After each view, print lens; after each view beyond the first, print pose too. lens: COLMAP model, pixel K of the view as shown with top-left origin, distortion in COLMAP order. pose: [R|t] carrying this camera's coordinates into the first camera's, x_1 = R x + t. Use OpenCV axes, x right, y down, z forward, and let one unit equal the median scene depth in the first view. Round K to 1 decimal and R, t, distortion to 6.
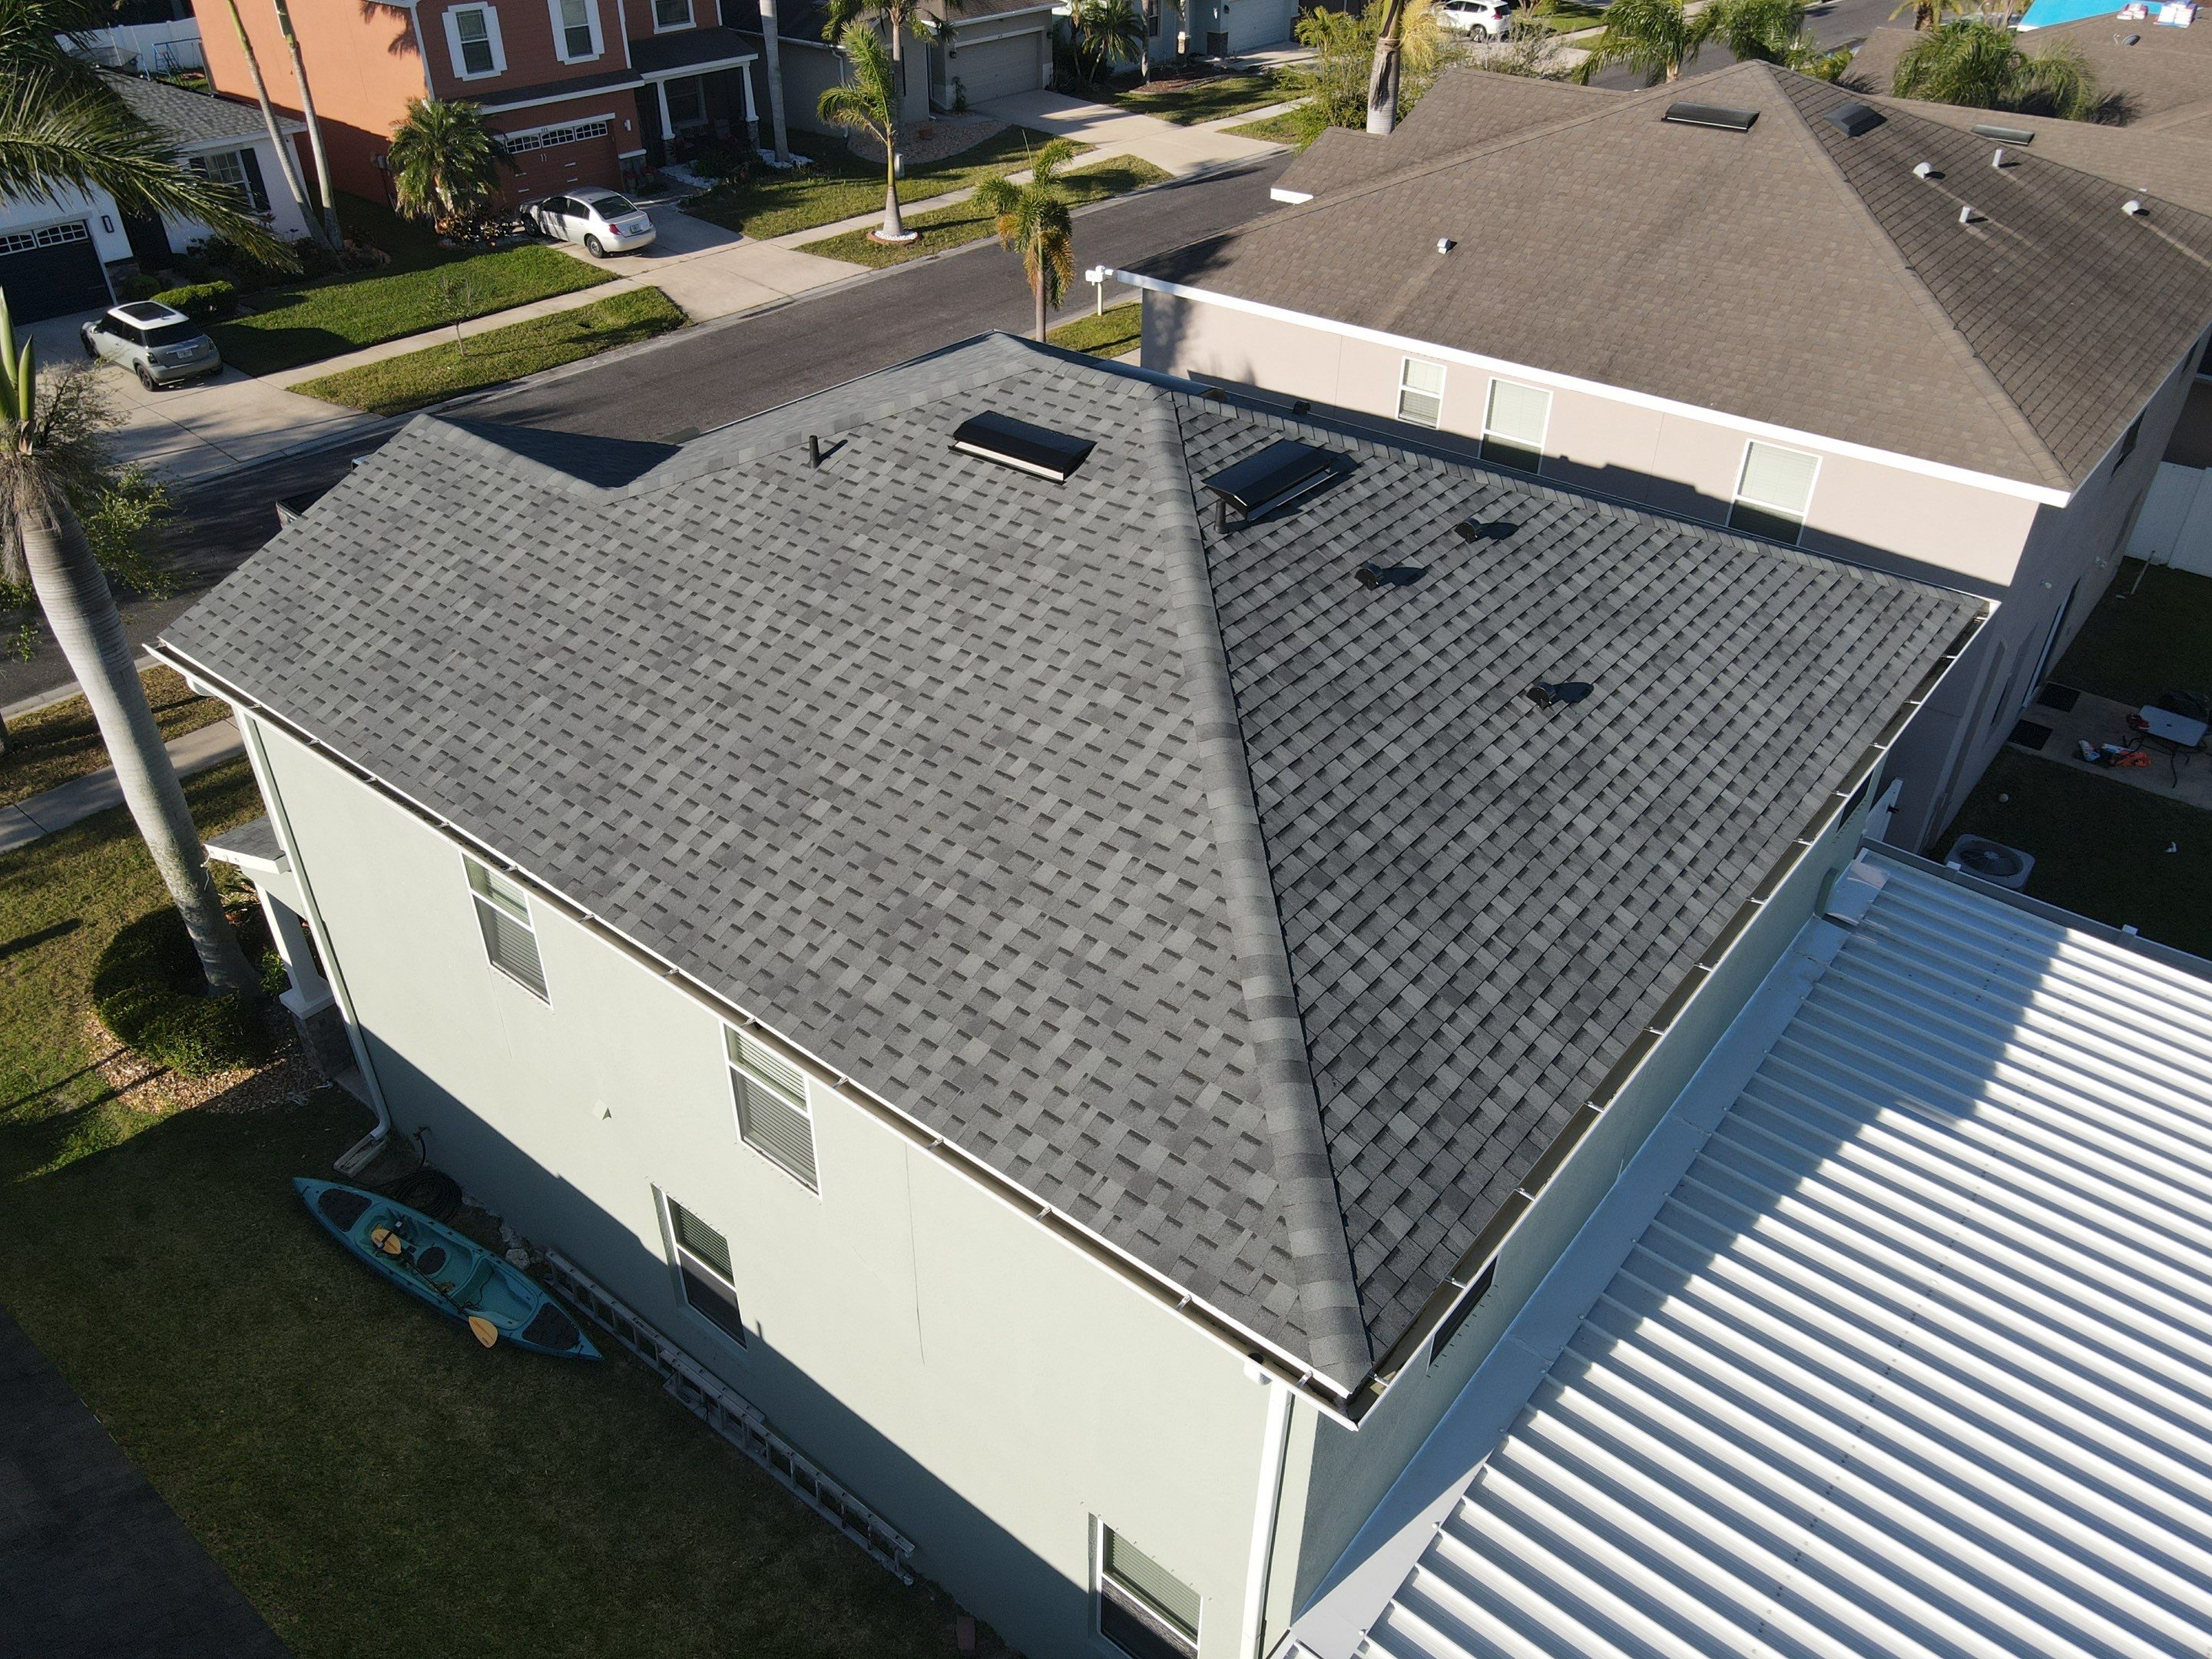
lens RADIAL K [[1623.2, 0, 1089.3], [0, 1623.2, 823.4], [0, 0, 1]] dist [0.004229, 0.021041]
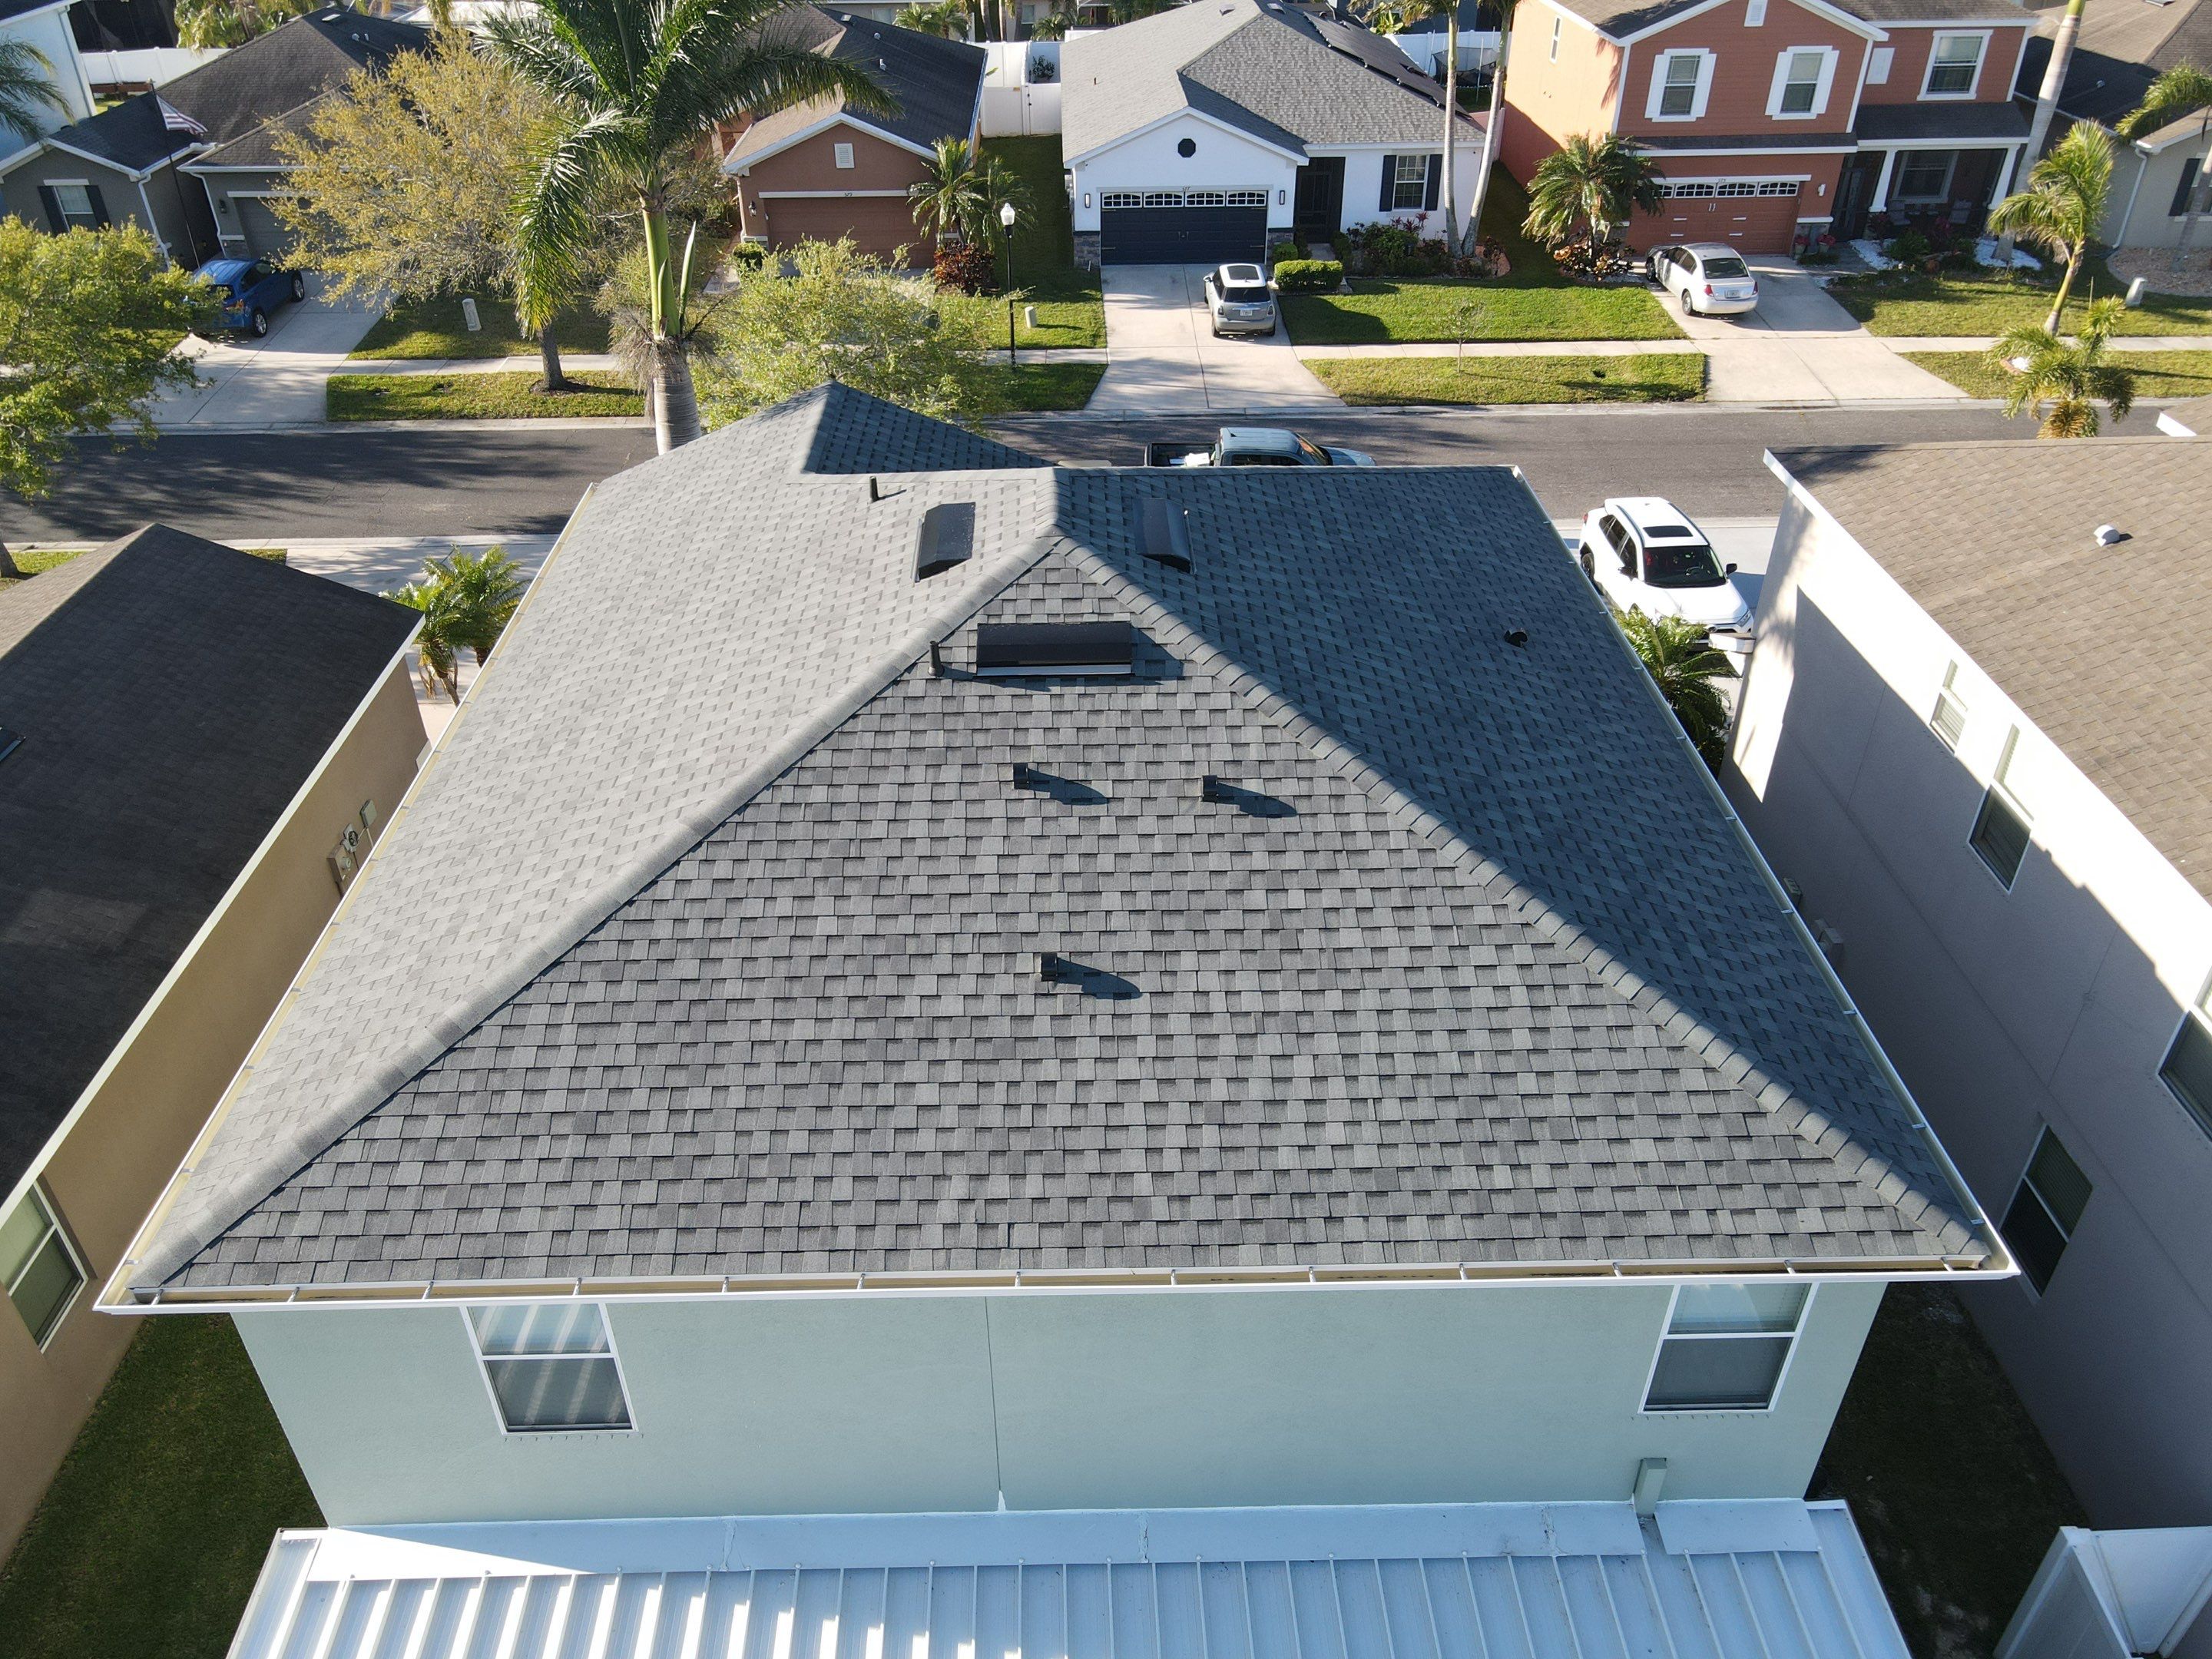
lens RADIAL K [[1623.2, 0, 1076.9], [0, 1623.2, 825.3], [0, 0, 1]] dist [0.004229, 0.021041]
pose [[0.643079, 0.424365, -0.637467, 0.748950], [-0.426322, 0.889887, 0.162327, -0.271565], [0.636159, 0.167377, 0.753184, 0.291047]]
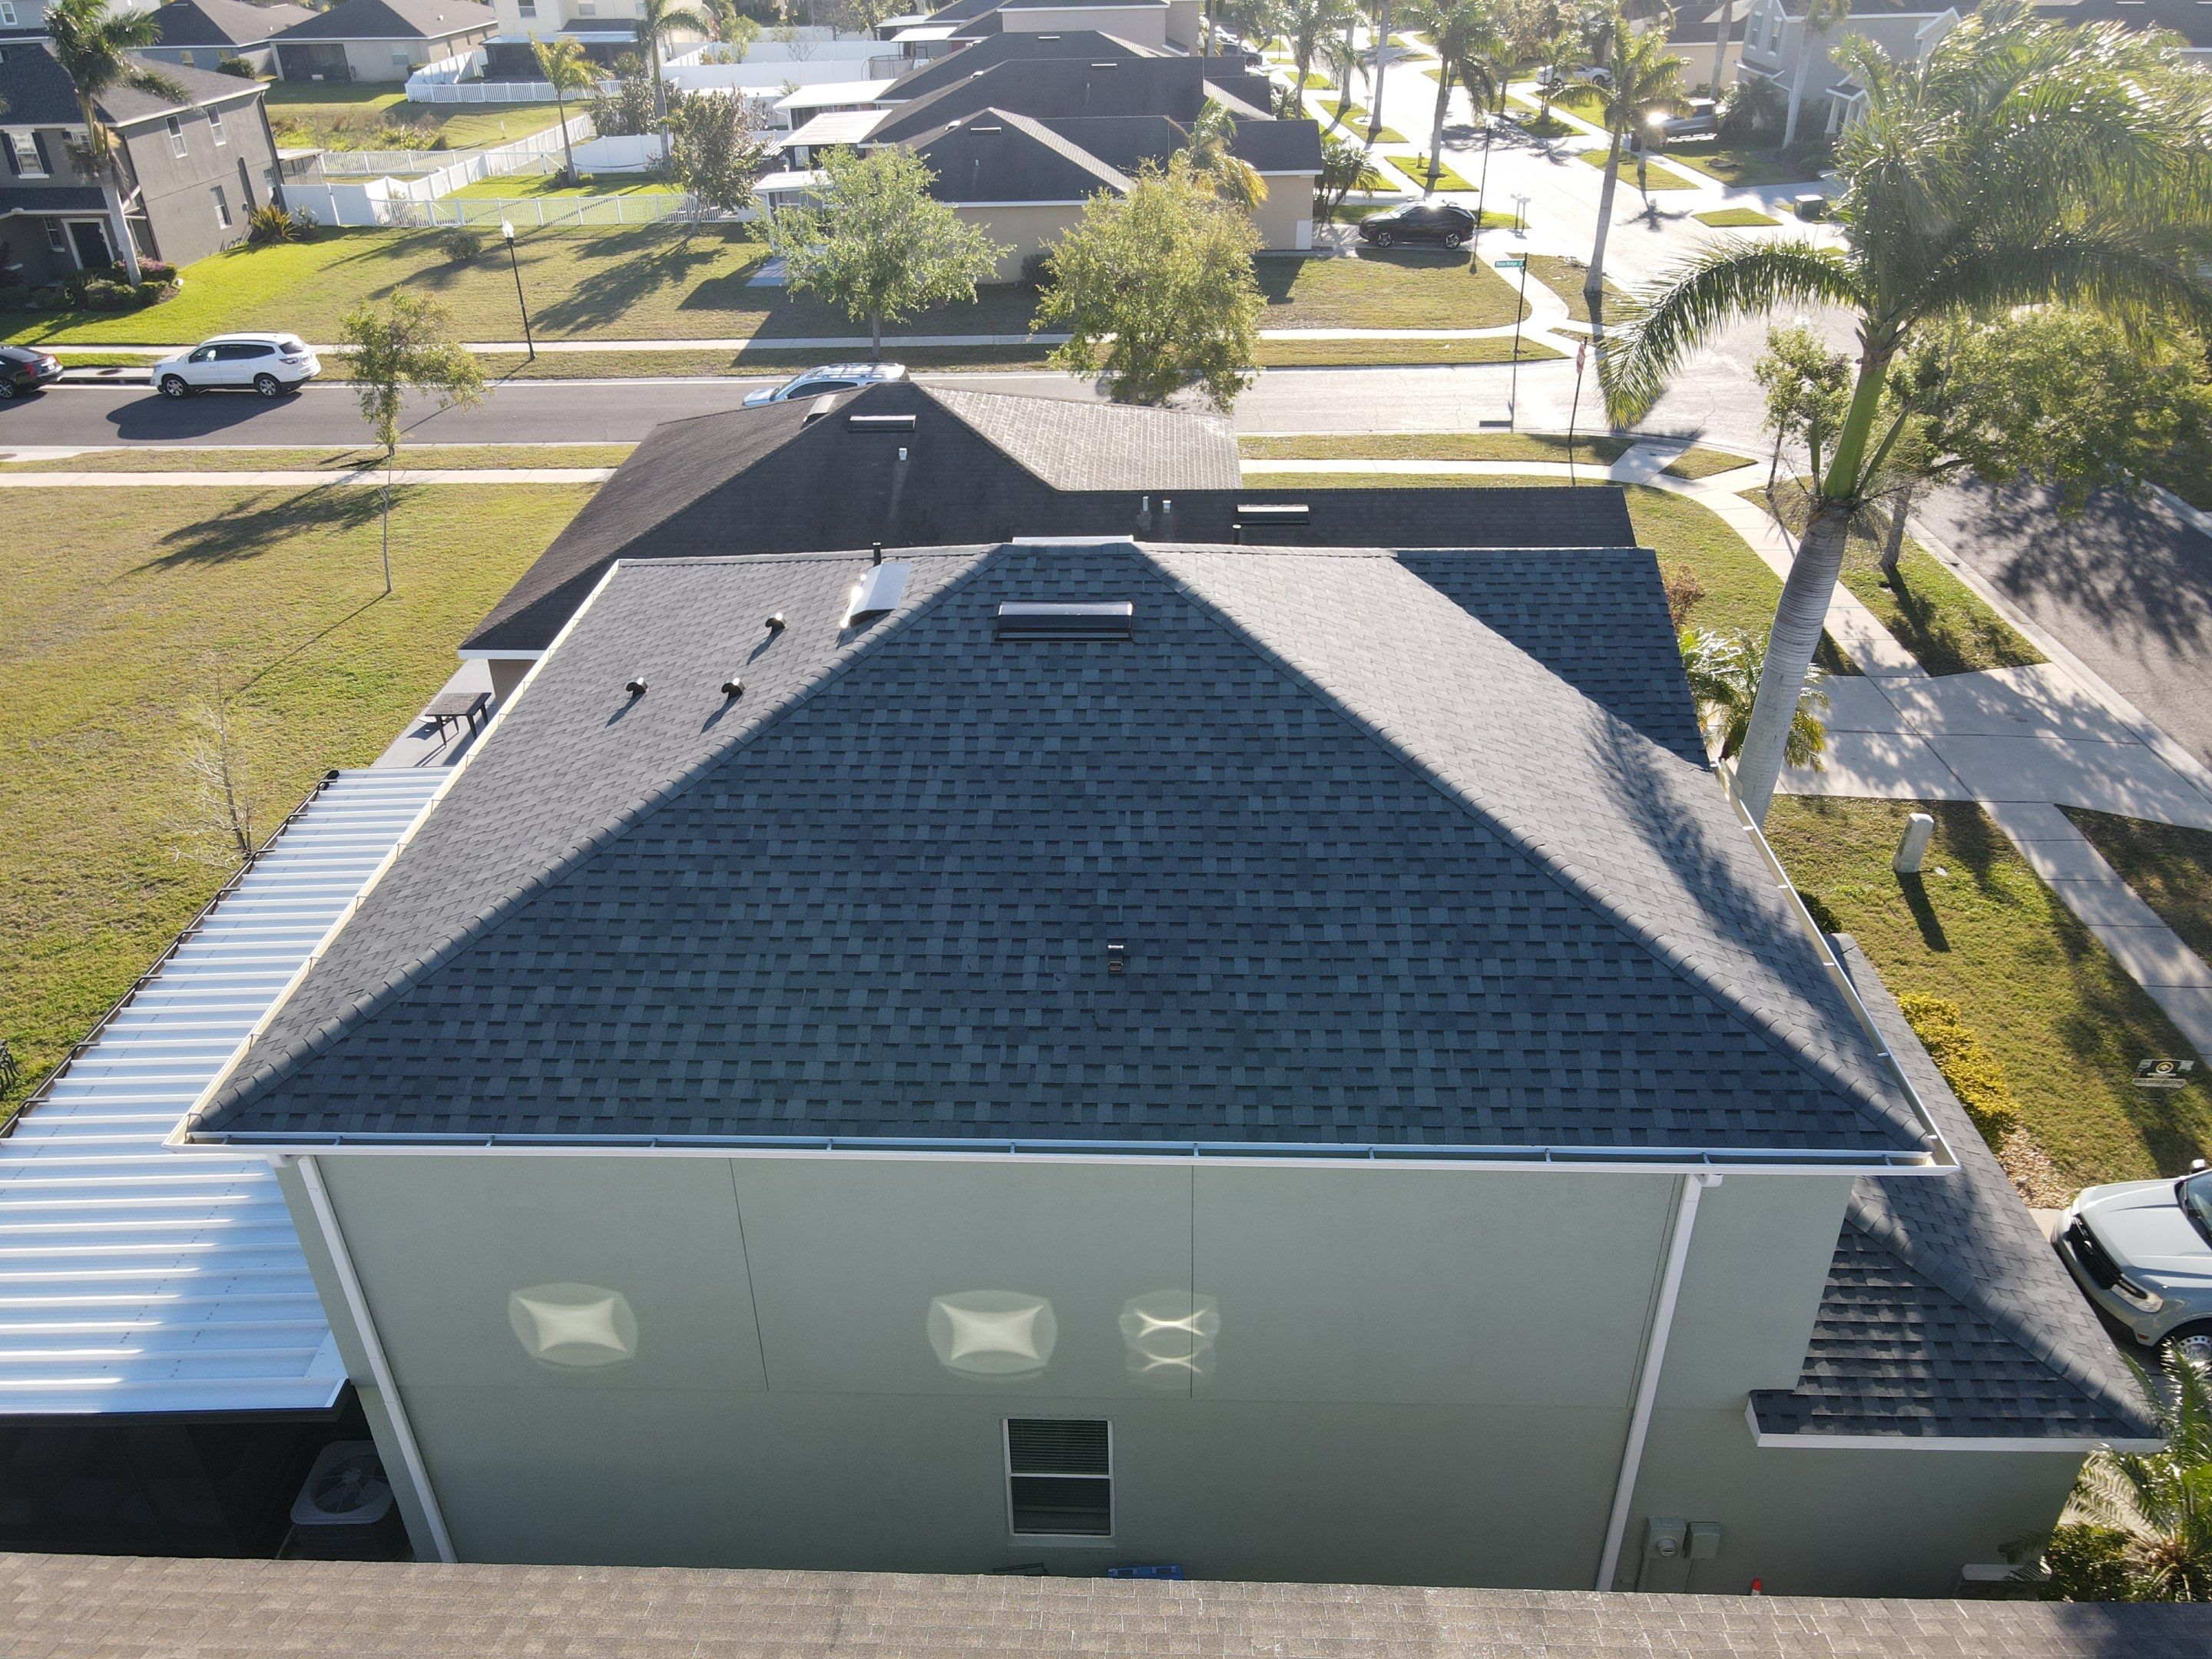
lens RADIAL K [[1623.2, 0, 1066.5], [0, 1623.2, 814.4], [0, 0, 1]] dist [0.004229, 0.021041]
pose [[-0.806183, 0.314633, -0.501075, 0.631335], [-0.318018, 0.483724, 0.815399, -1.117655], [0.498933, 0.816711, -0.289911, 1.497436]]
